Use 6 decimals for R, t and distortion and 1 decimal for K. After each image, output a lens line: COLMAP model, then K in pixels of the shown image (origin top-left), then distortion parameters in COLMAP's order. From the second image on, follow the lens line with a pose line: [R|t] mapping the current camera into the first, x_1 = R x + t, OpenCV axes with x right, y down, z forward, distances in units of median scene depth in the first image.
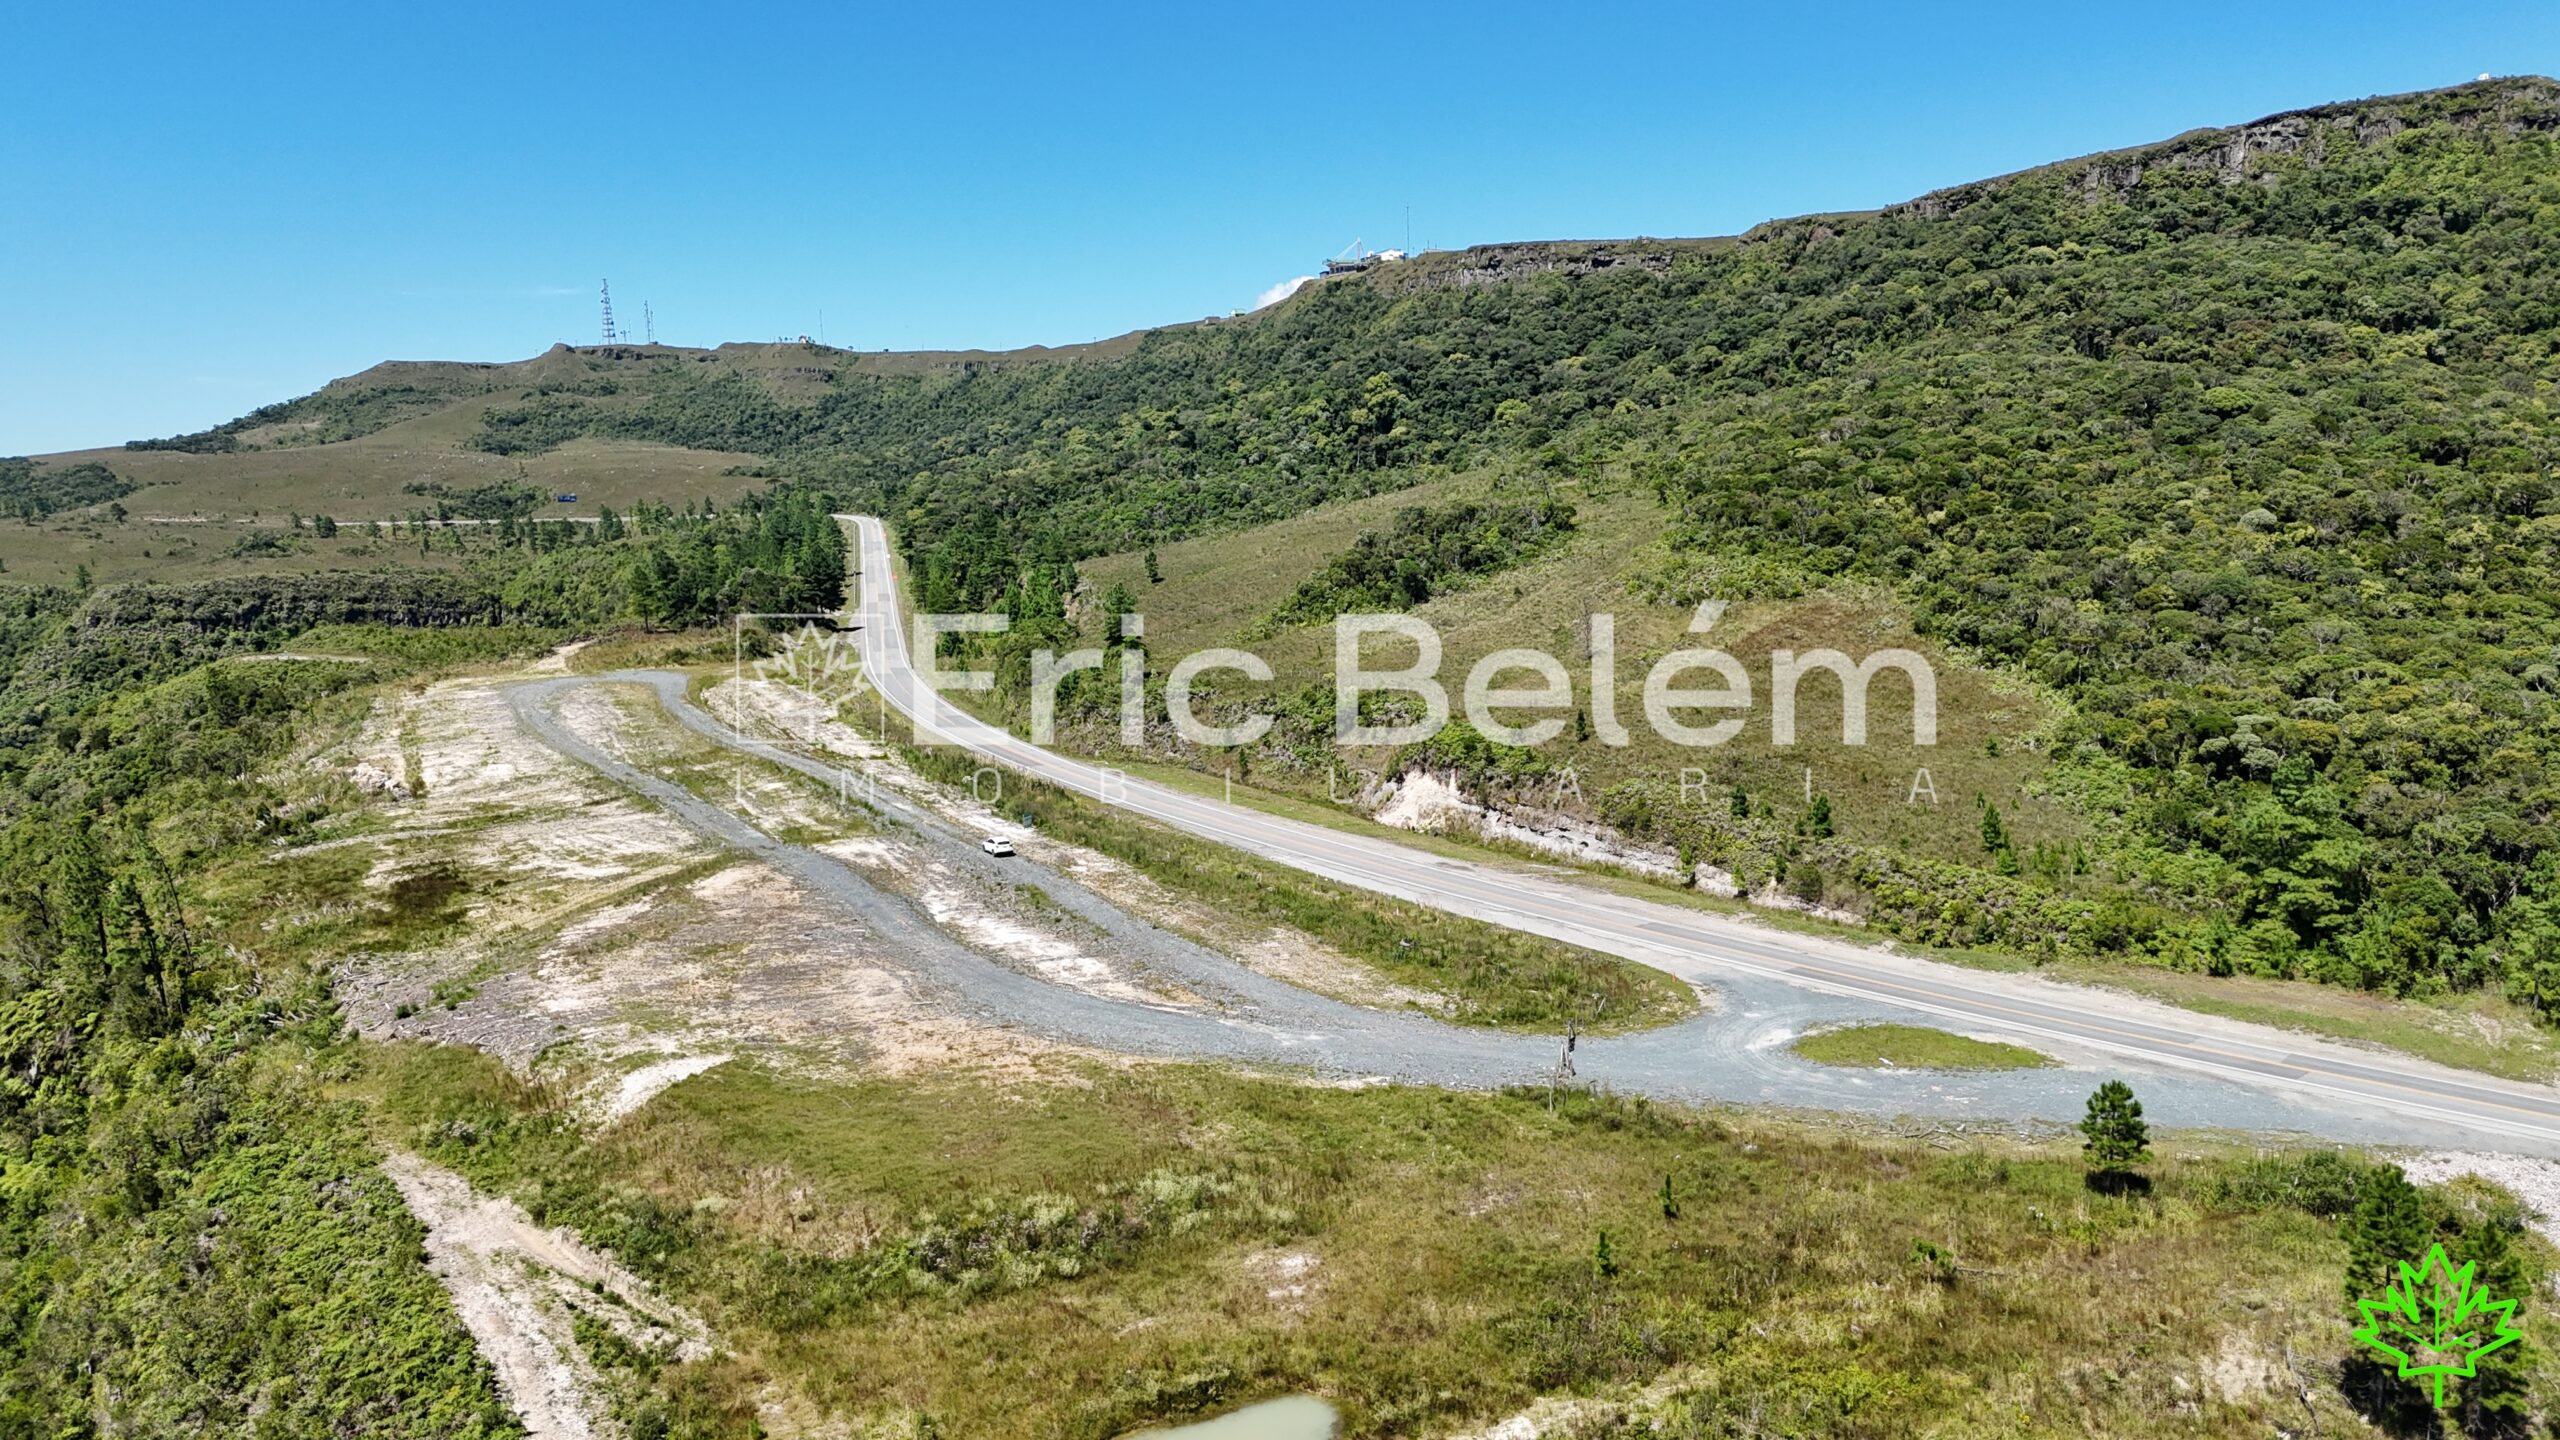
lens RADIAL K [[1873.1, 0, 1288.6], [0, 1873.1, 741.7], [0, 0, 1]] dist [0.071589, -0.068849]
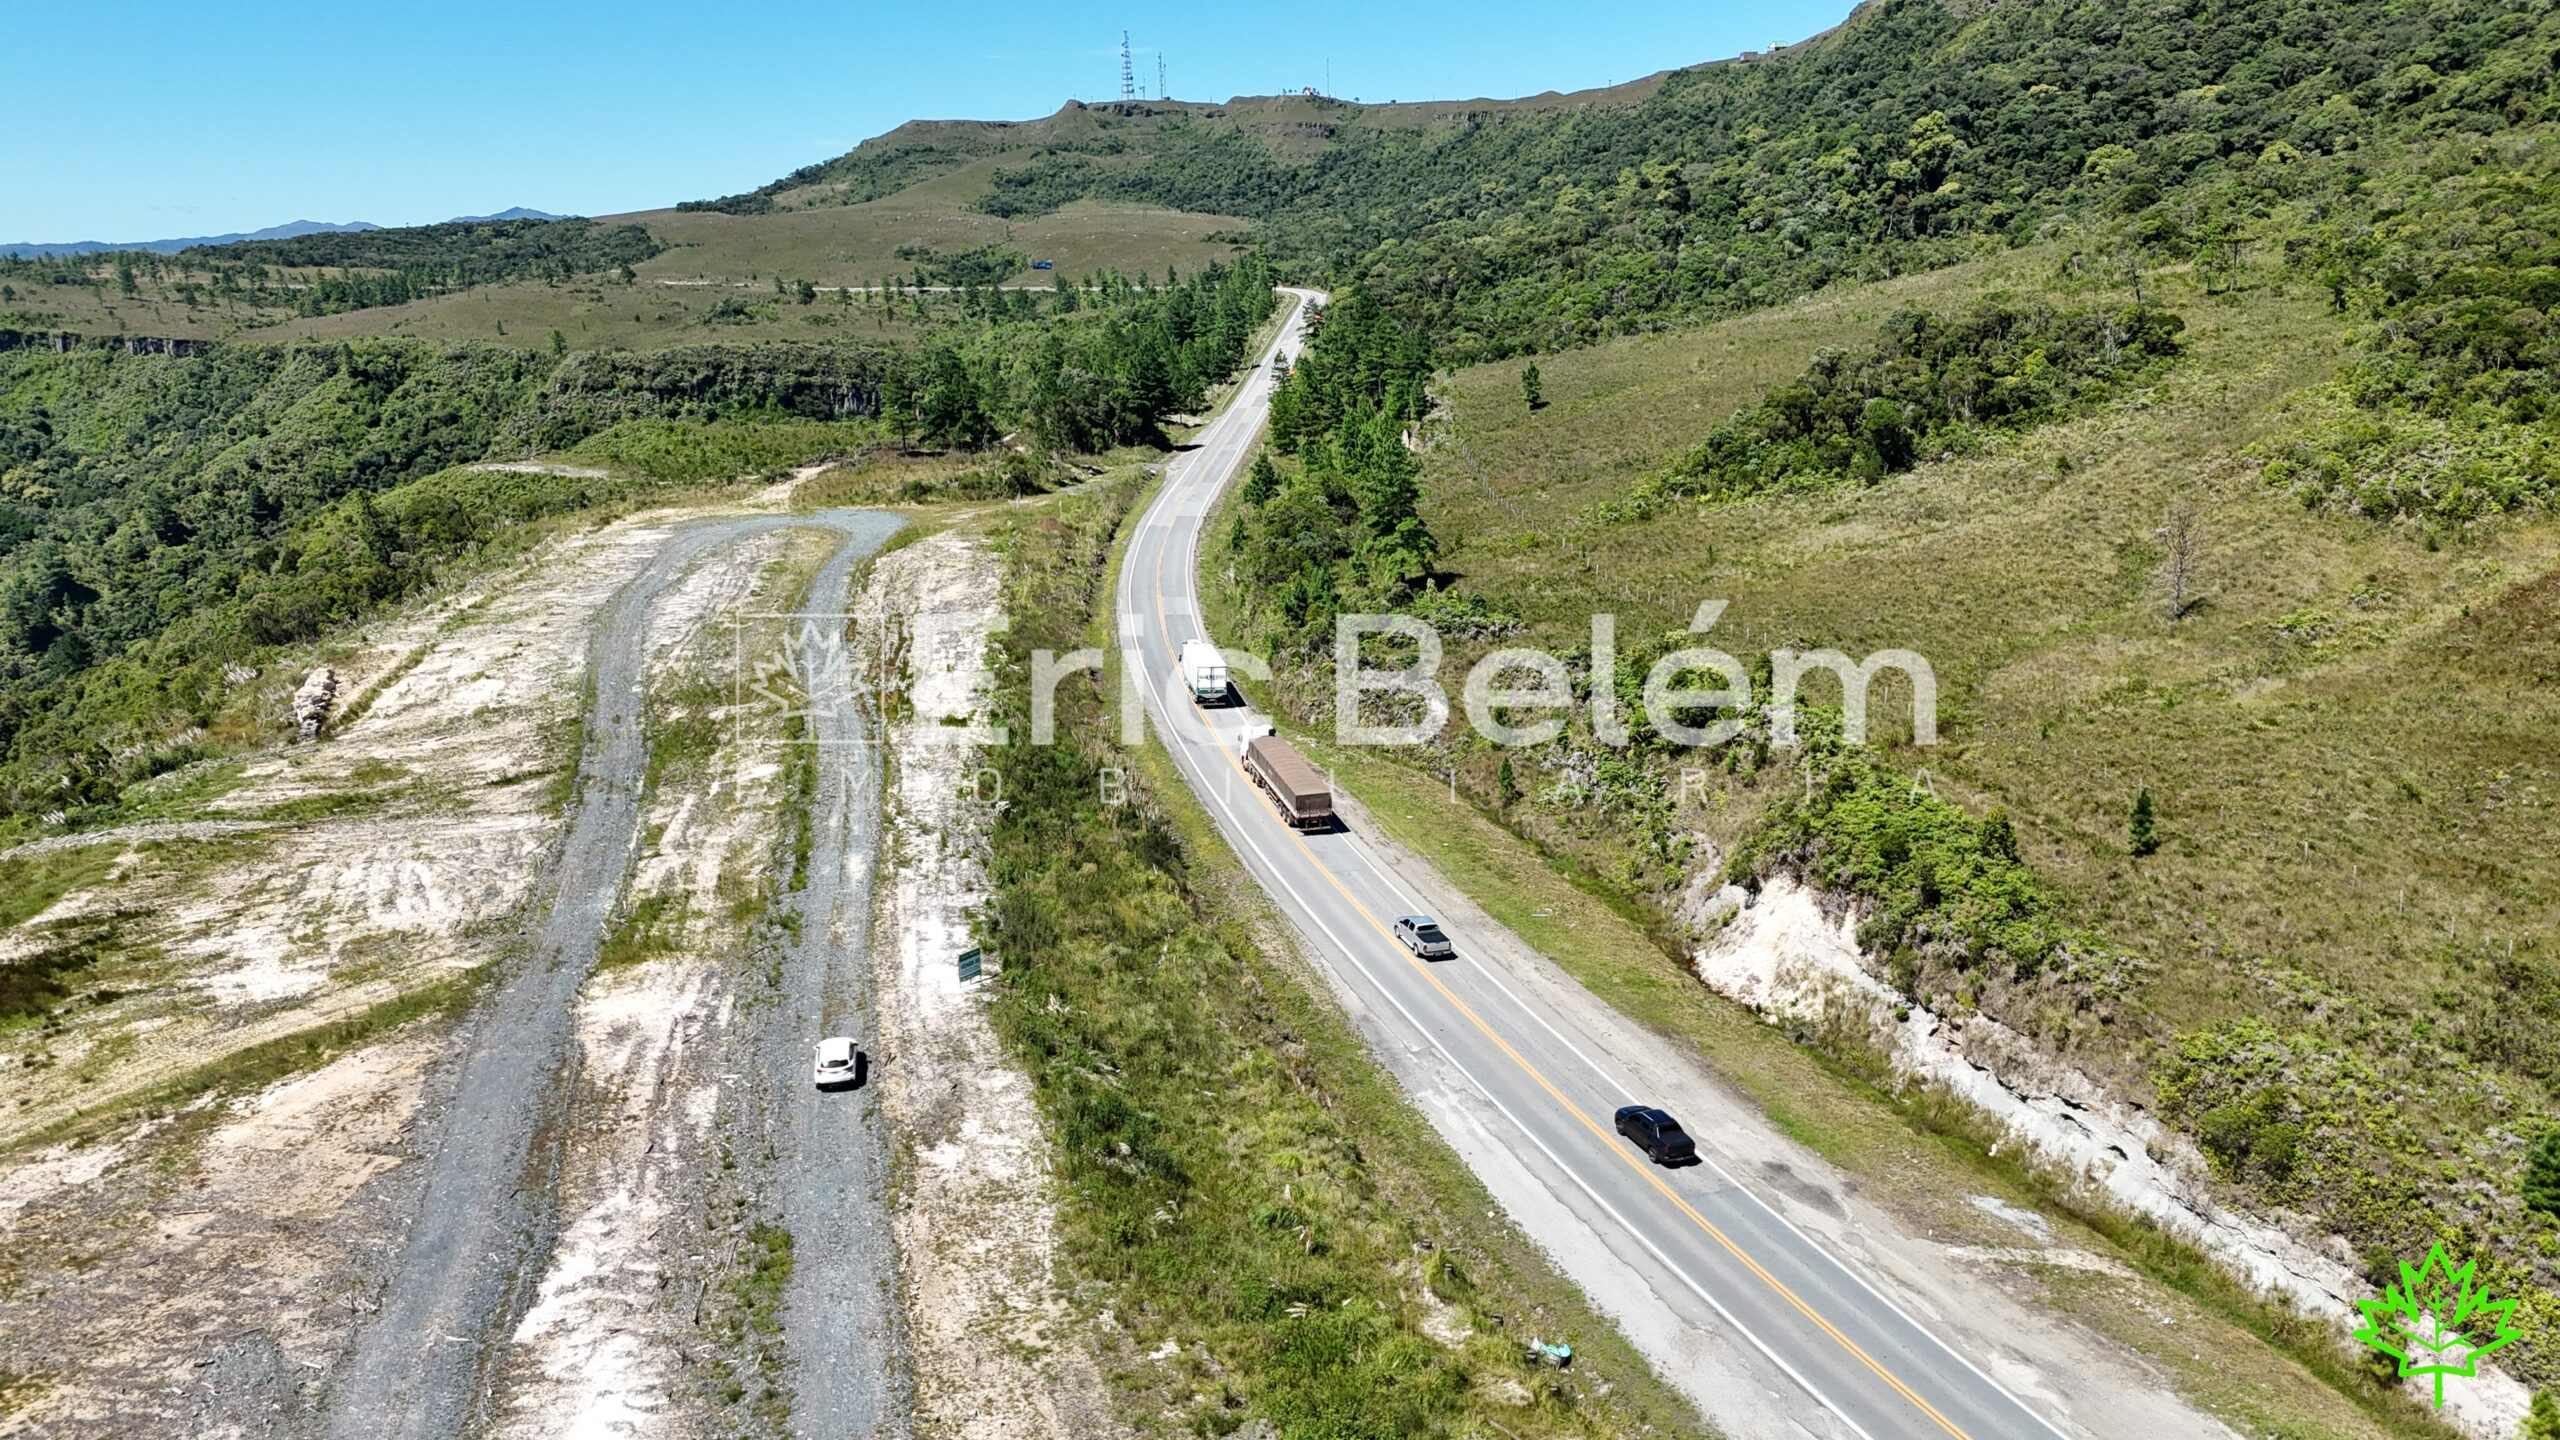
lens RADIAL K [[1873.1, 0, 1284.5], [0, 1873.1, 730.9], [0, 0, 1]] dist [0.071589, -0.068849]
pose [[0.960110, 0.076996, -0.268812, 0.024310], [-0.045334, 0.991485, 0.122074, -0.027436], [0.275922, -0.105019, 0.955426, 0.158239]]
